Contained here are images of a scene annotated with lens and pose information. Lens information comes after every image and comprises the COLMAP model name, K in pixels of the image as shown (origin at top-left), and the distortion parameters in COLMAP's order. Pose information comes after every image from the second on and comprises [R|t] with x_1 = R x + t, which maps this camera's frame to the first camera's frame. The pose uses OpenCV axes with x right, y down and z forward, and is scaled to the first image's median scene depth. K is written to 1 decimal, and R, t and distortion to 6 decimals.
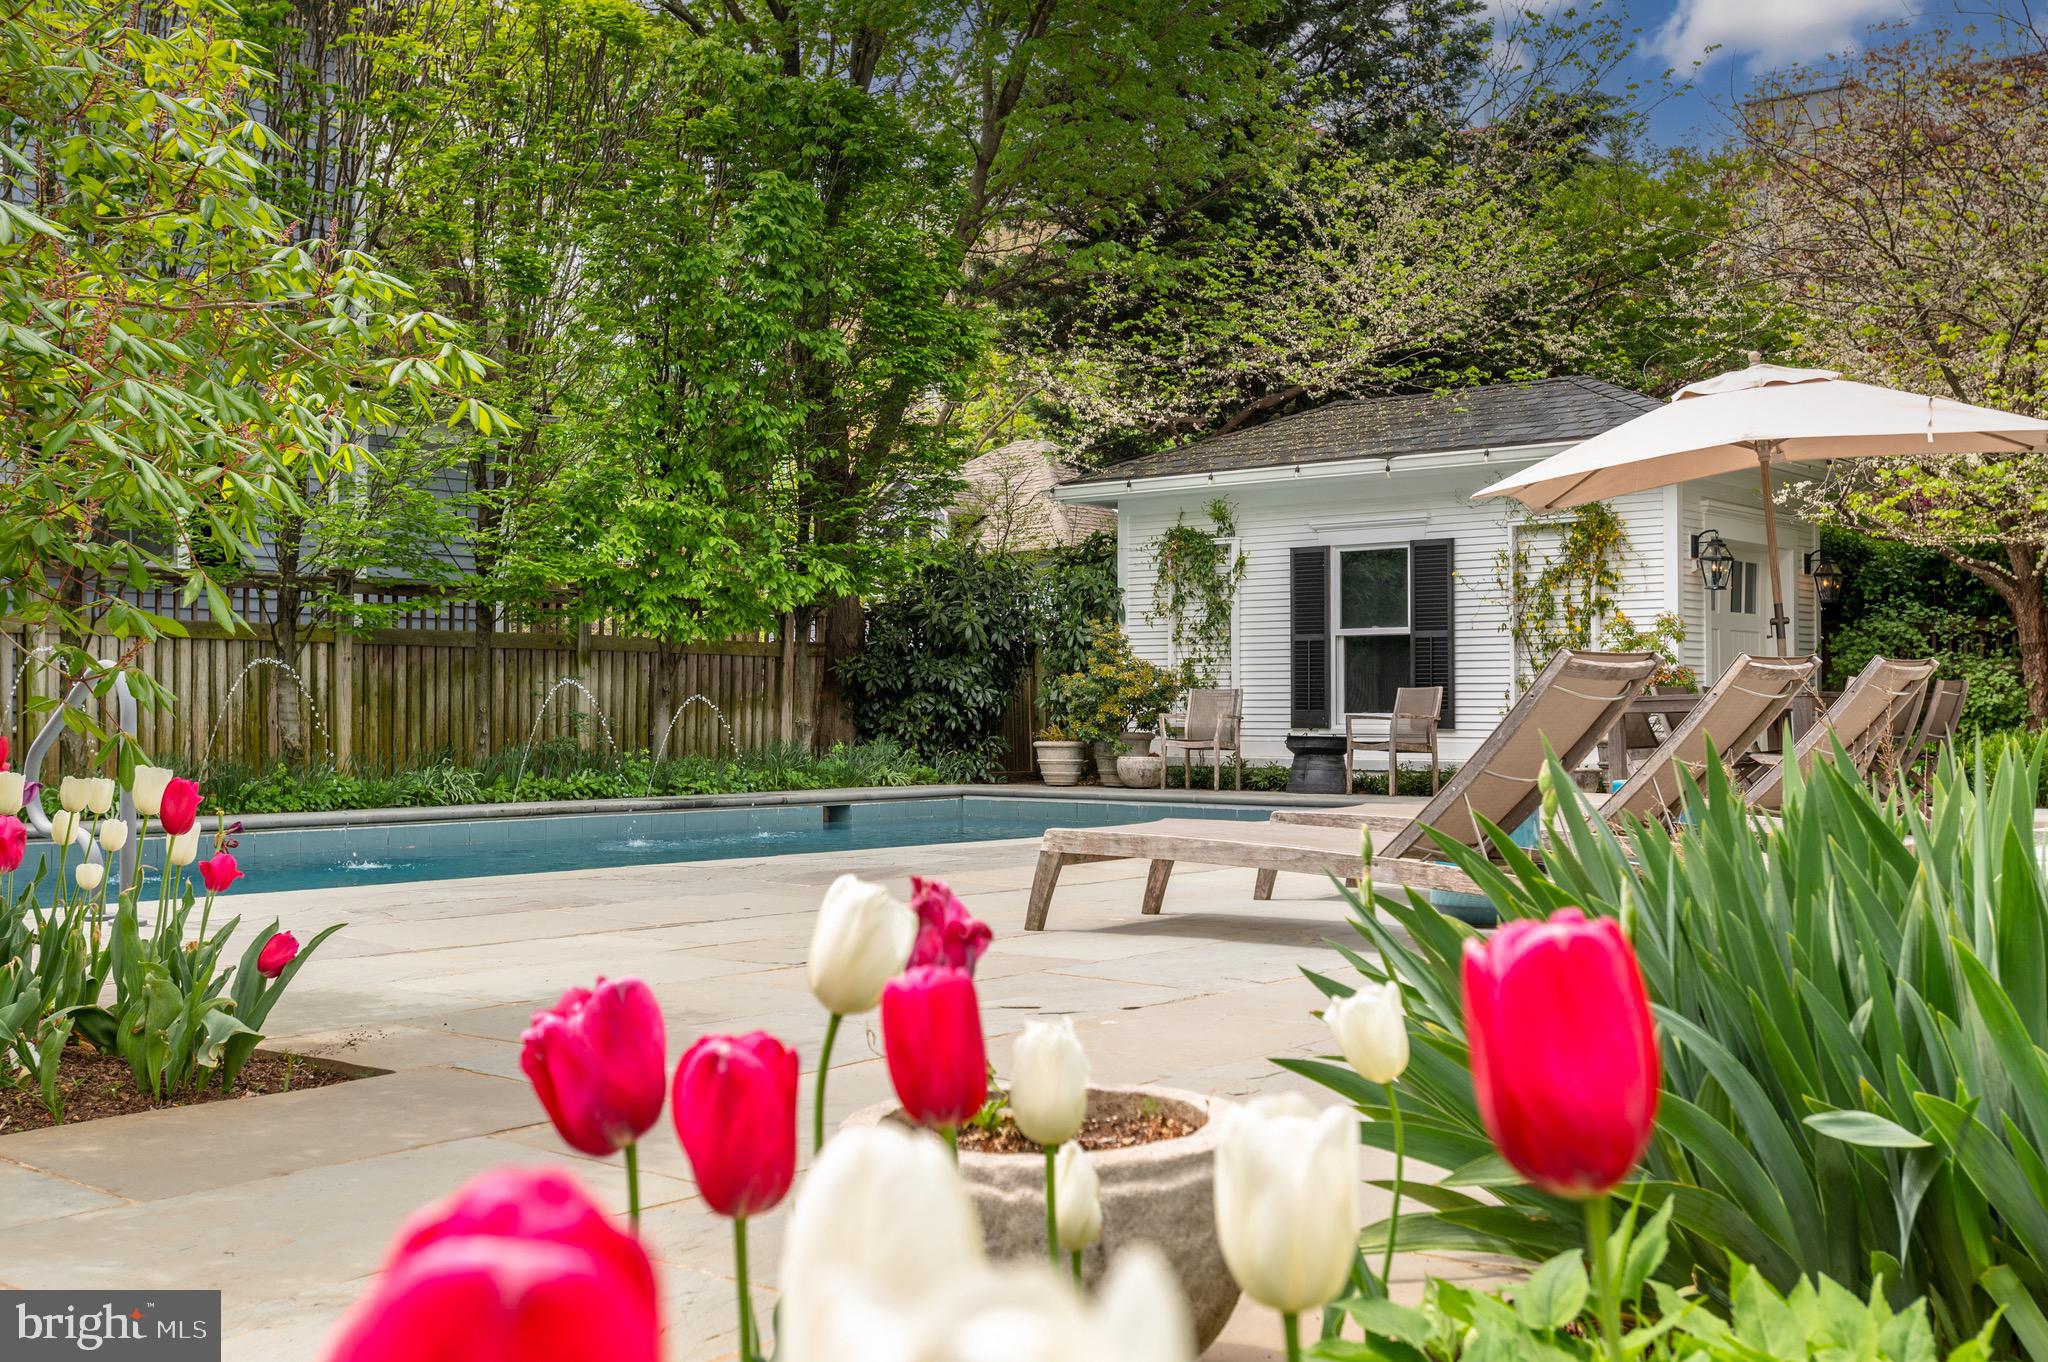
lens RADIAL K [[2094.5, 0, 1040.9], [0, 2094.5, 667.4], [0, 0, 1]] dist [-0.002061, 0.000000]
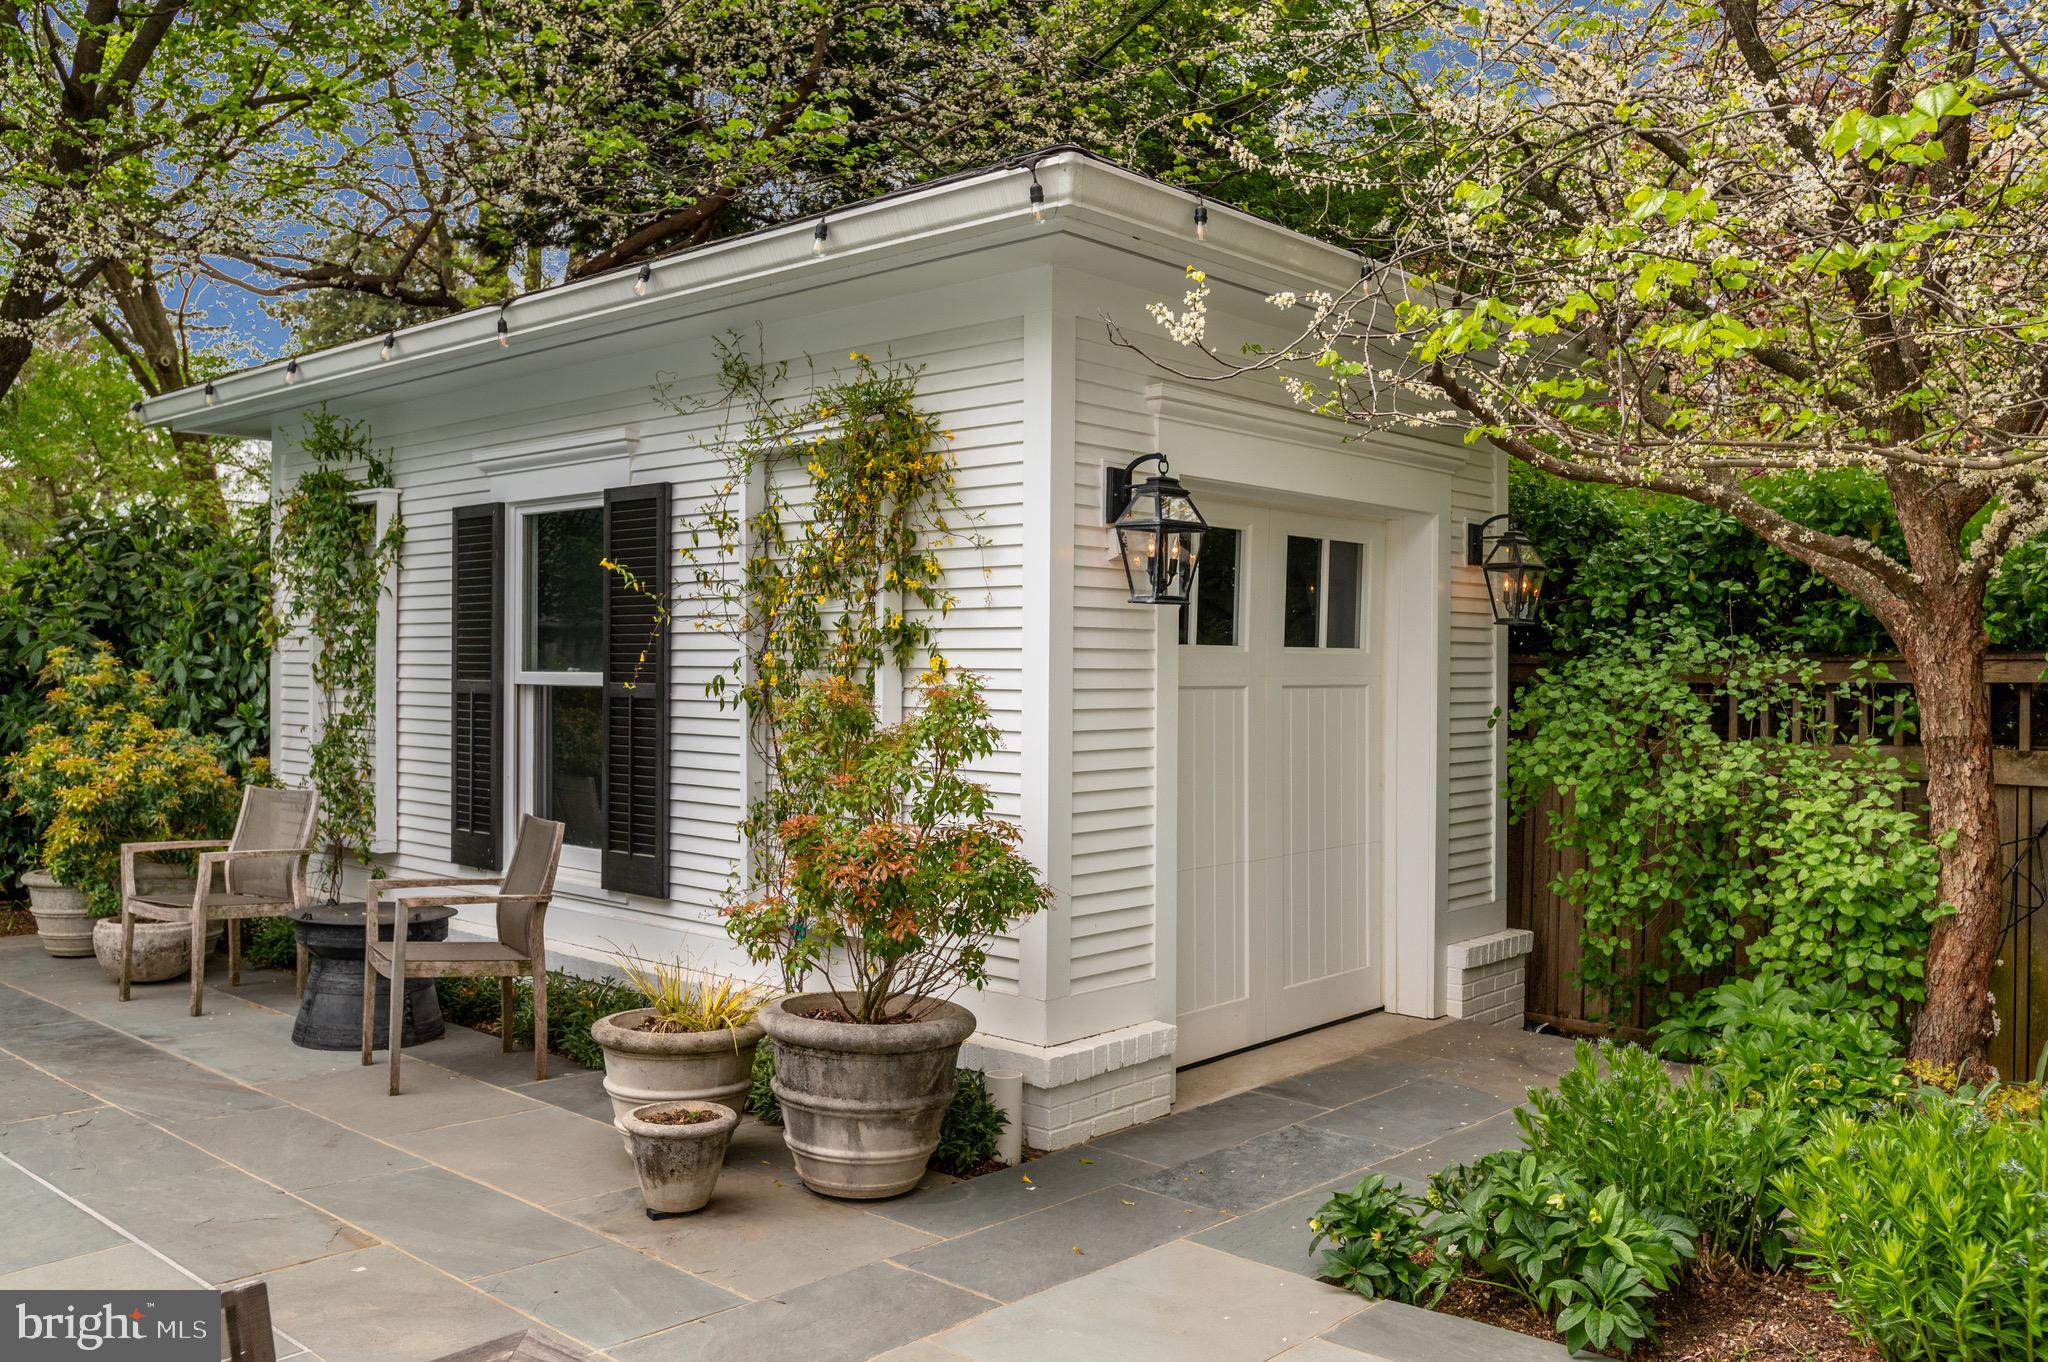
lens RADIAL K [[1637.7, 0, 1038.6], [0, 1637.7, 671.7], [0, 0, 1]] dist [-0.016085, -0.000442]
pose [[0.999503, 0.007359, -0.030666, 0.289541], [-0.006579, 0.999654, 0.025470, -0.030081], [0.030842, -0.025255, 0.999205, 0.644358]]
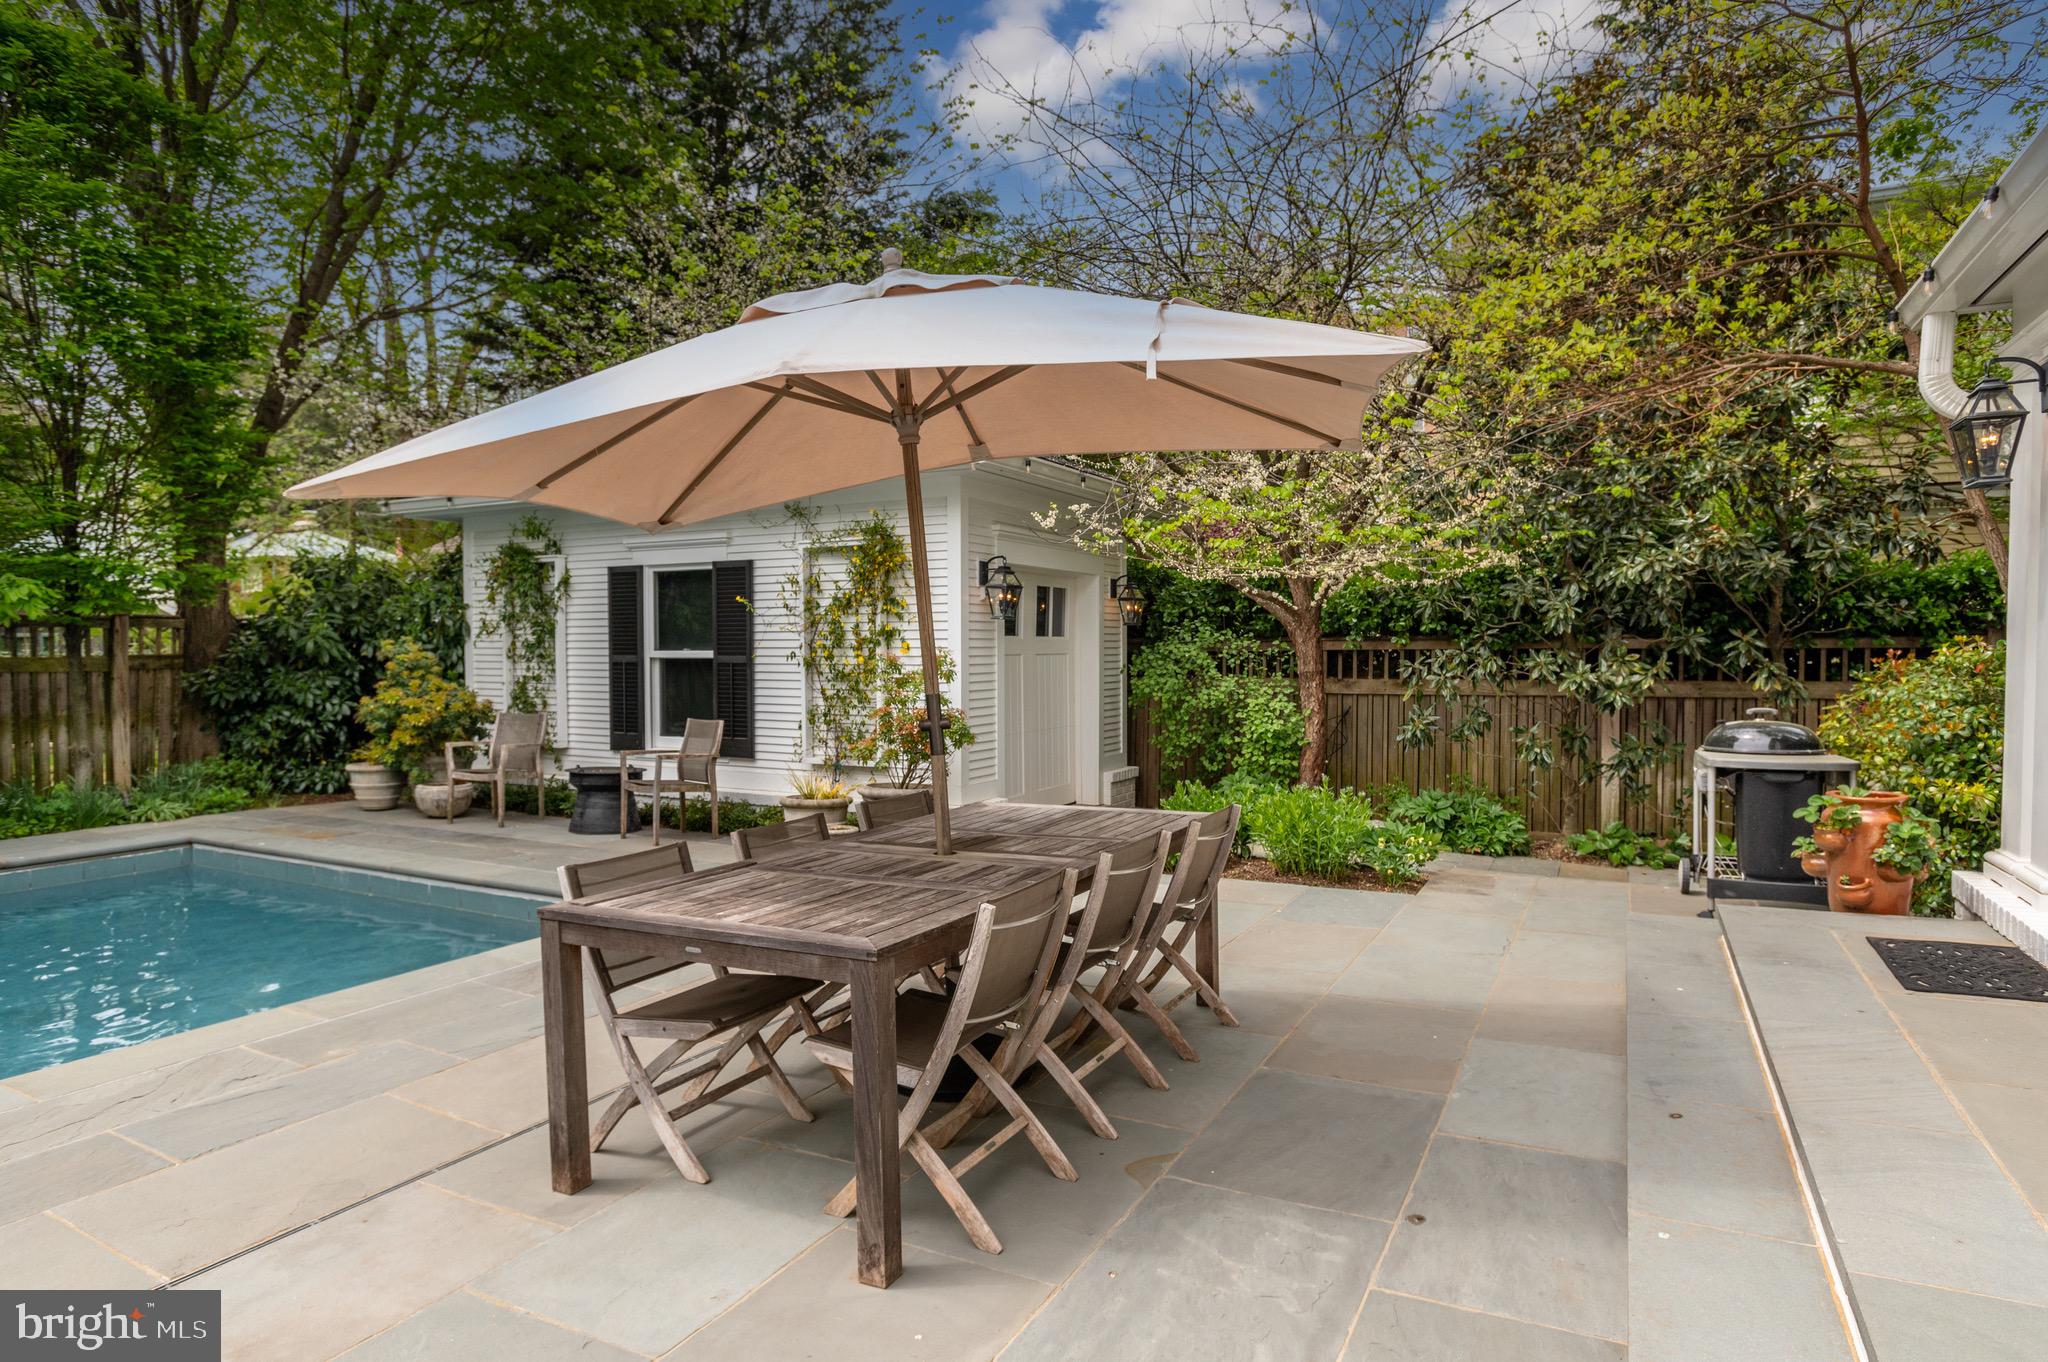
lens RADIAL K [[1143.1, 0, 1031.7], [0, 1143.1, 687.0], [0, 0, 1]] dist [-0.020622, 0.000528]
pose [[0.976328, -0.008310, 0.216137, 0.208815], [-0.003916, 0.998419, 0.056074, -0.033468], [-0.216261, -0.055593, 0.974751, 0.460175]]
